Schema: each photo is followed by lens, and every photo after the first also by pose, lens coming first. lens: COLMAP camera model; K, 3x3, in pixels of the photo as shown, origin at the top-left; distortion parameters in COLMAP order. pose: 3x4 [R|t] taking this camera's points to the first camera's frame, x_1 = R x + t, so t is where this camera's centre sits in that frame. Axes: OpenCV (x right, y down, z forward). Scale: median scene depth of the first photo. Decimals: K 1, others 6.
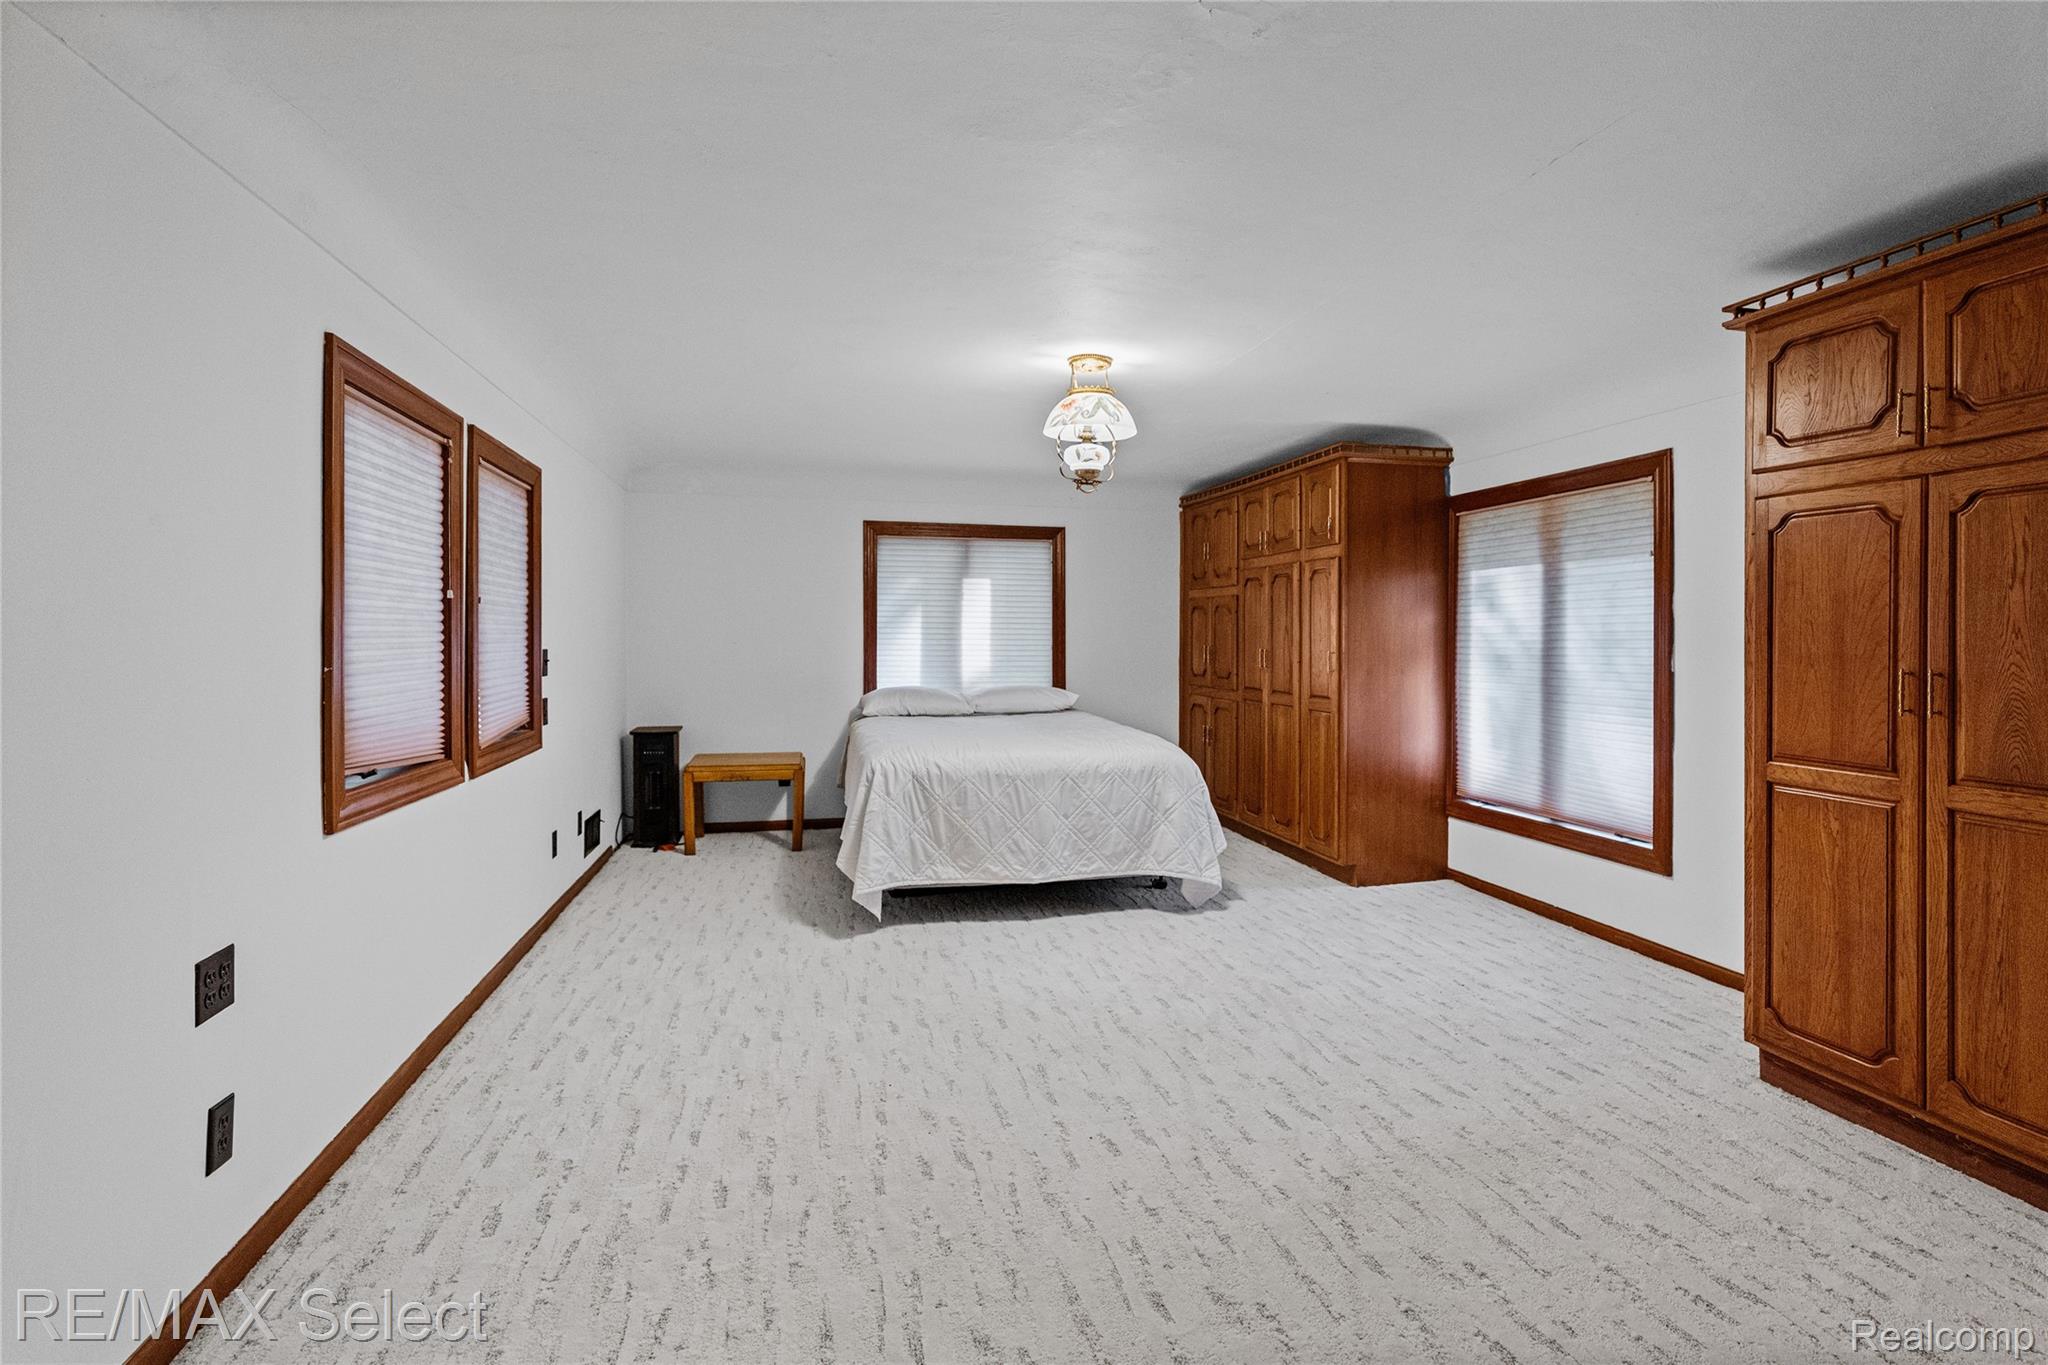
lens RADIAL K [[959.7, 0, 1032.5], [0, 959.7, 652.0], [0, 0, 1]] dist [-0.001420, 0.000049]
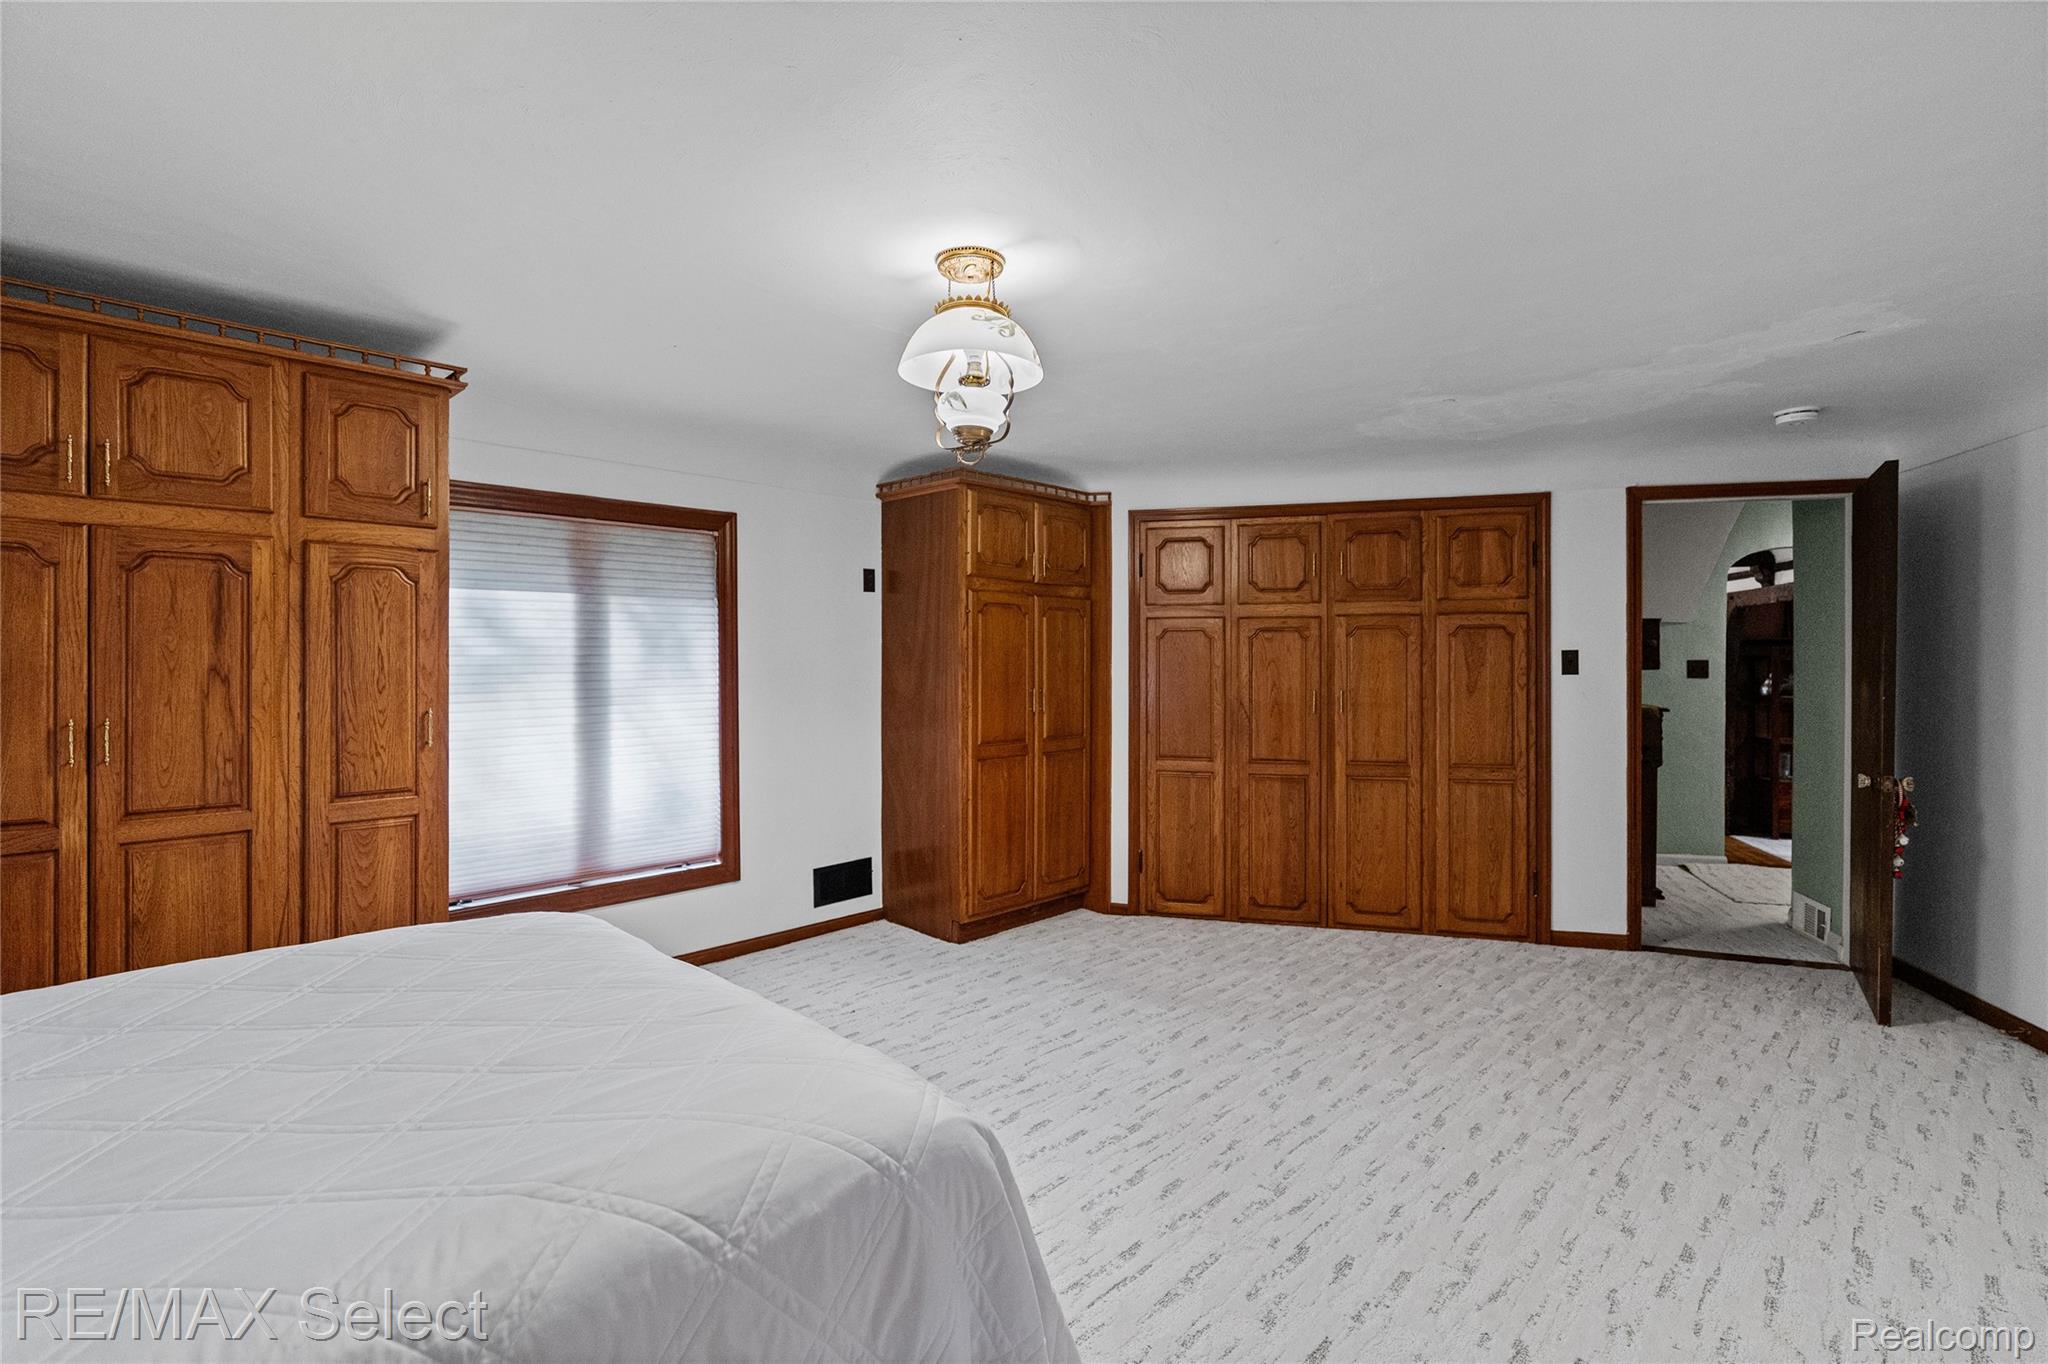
lens RADIAL K [[976.2, 0, 1024.0], [0, 976.2, 682.0], [0, 0, 1]] dist [-0.002110, -0.000177]
pose [[-0.547230, -0.022157, 0.836689, -0.481619], [0.011358, 0.999361, 0.033894, -0.041206], [-0.836905, 0.028051, -0.546629, 1.264900]]
